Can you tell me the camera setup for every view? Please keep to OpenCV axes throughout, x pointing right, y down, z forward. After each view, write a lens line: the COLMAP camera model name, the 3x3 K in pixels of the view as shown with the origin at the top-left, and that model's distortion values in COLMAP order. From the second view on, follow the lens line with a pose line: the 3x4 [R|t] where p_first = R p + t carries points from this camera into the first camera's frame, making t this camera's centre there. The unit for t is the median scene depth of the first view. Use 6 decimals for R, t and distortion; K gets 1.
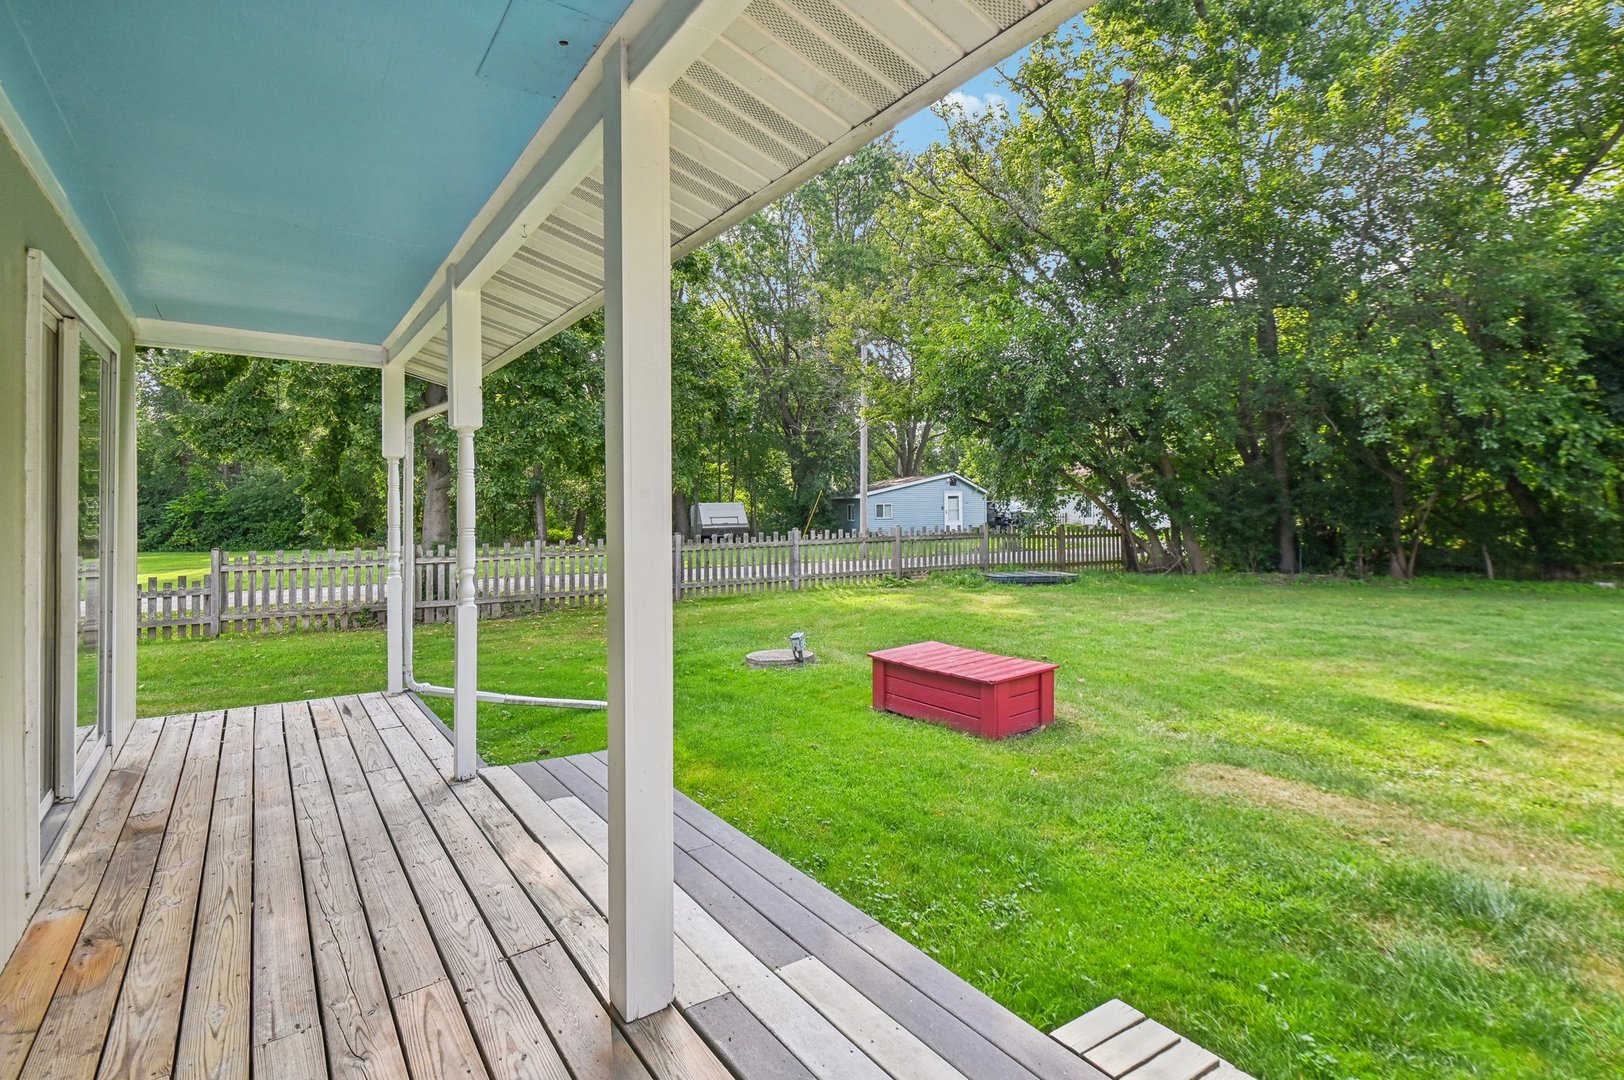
lens RADIAL K [[766.2, 0, 824.9], [0, 766.2, 503.7], [0, 0, 1]] dist [-0.001103, -0.004721]
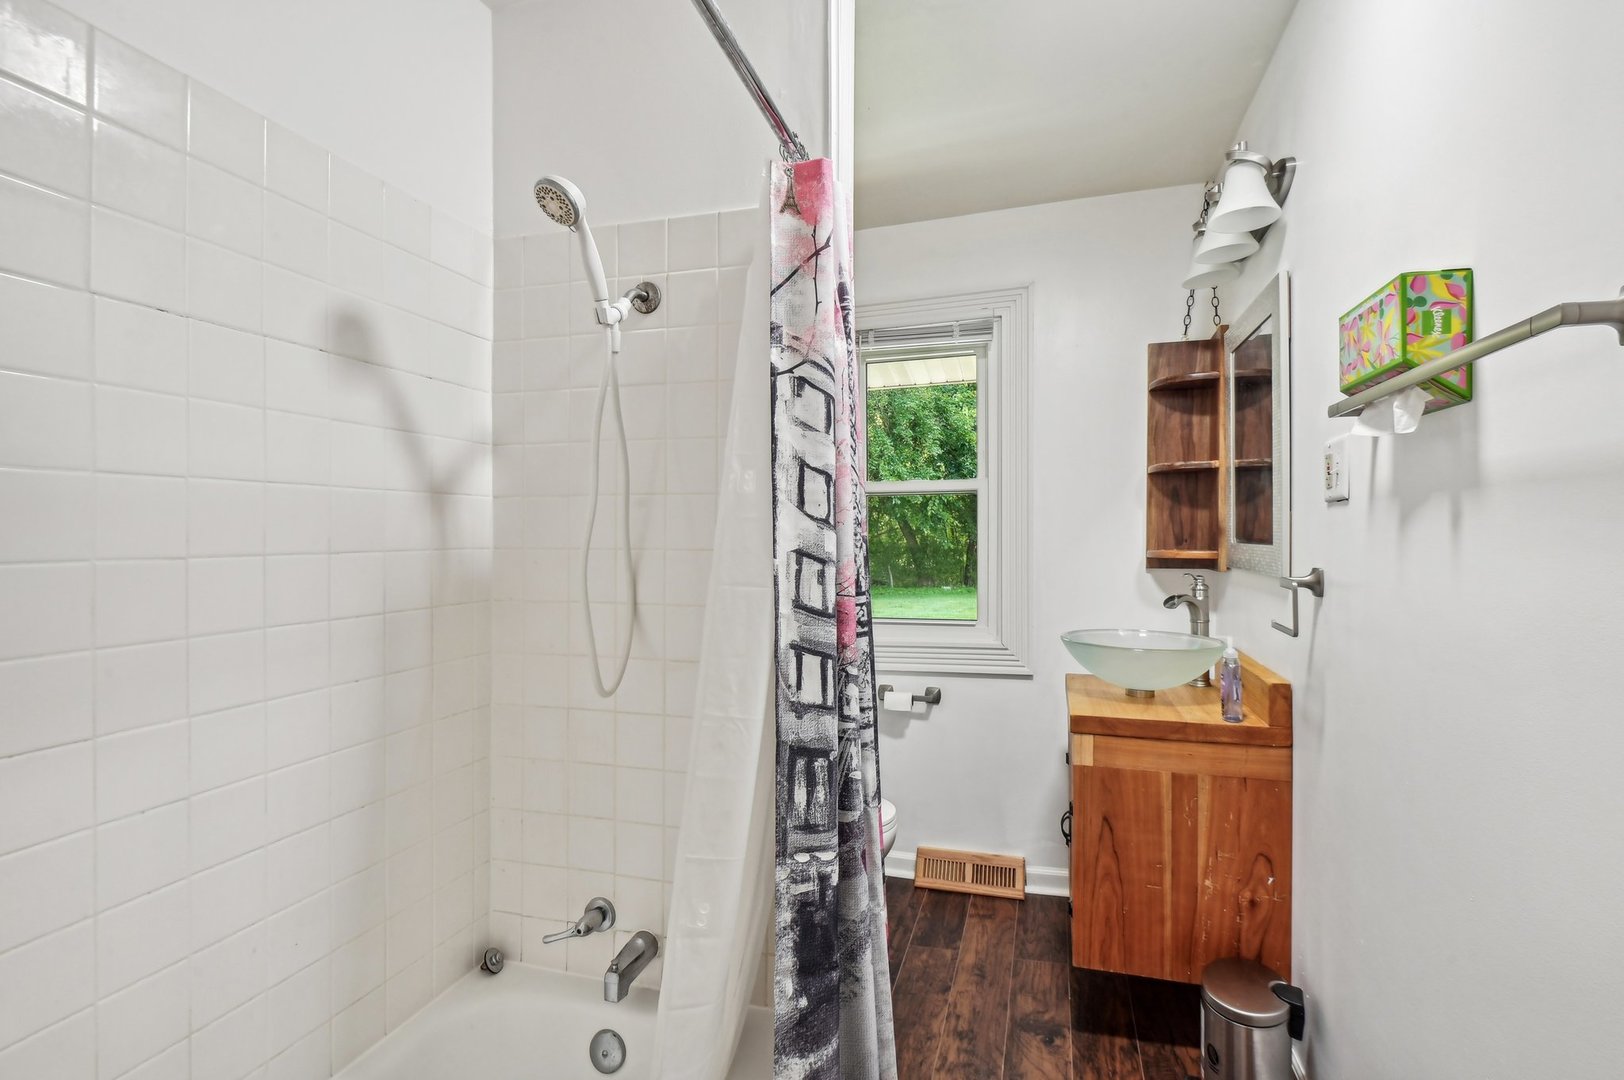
lens RADIAL K [[766.2, 0, 808.3], [0, 766.2, 543.1], [0, 0, 1]] dist [-0.001103, -0.004721]
pose [[0.812408, -0.001034, 0.583088, -0.172258], [-0.006364, 0.999923, 0.010640, -0.005206], [-0.583054, -0.012355, 0.812339, -0.158409]]
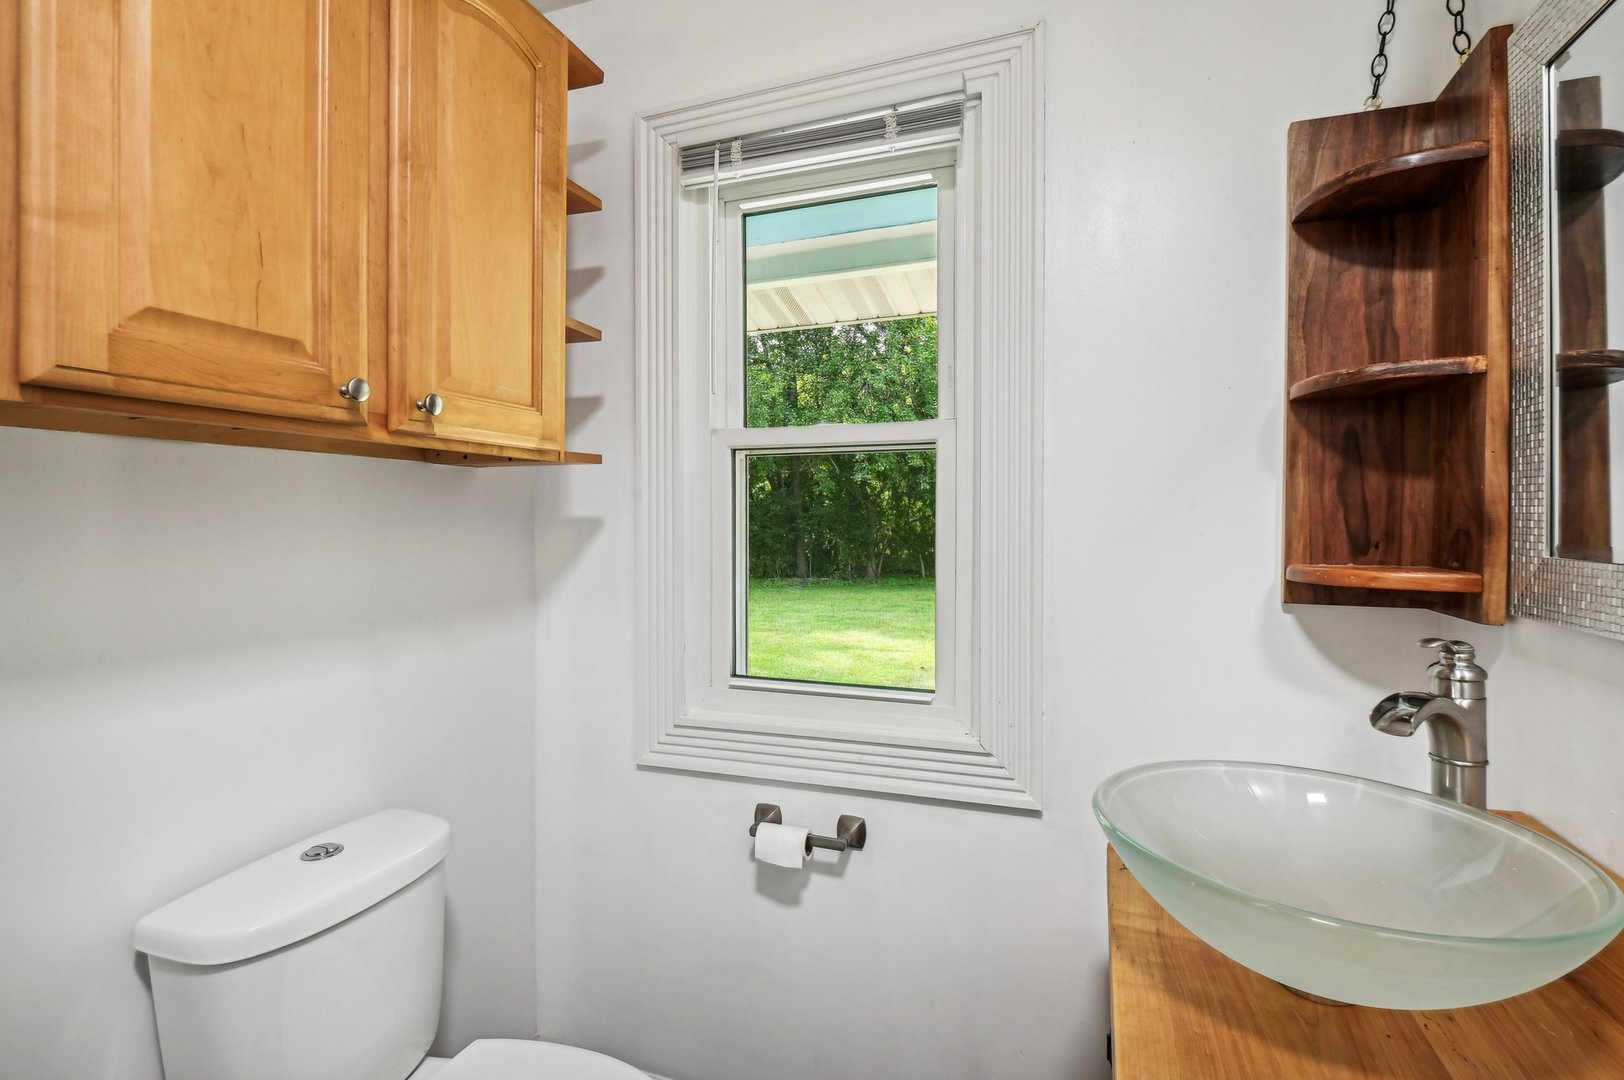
lens RADIAL K [[766.2, 0, 815.6], [0, 766.2, 527.5], [0, 0, 1]] dist [-0.001103, -0.004721]
pose [[0.836979, 0.005488, 0.547207, -0.096995], [-0.012231, 0.999888, 0.008680, -0.006262], [-0.547098, -0.013958, 0.836952, -0.104459]]
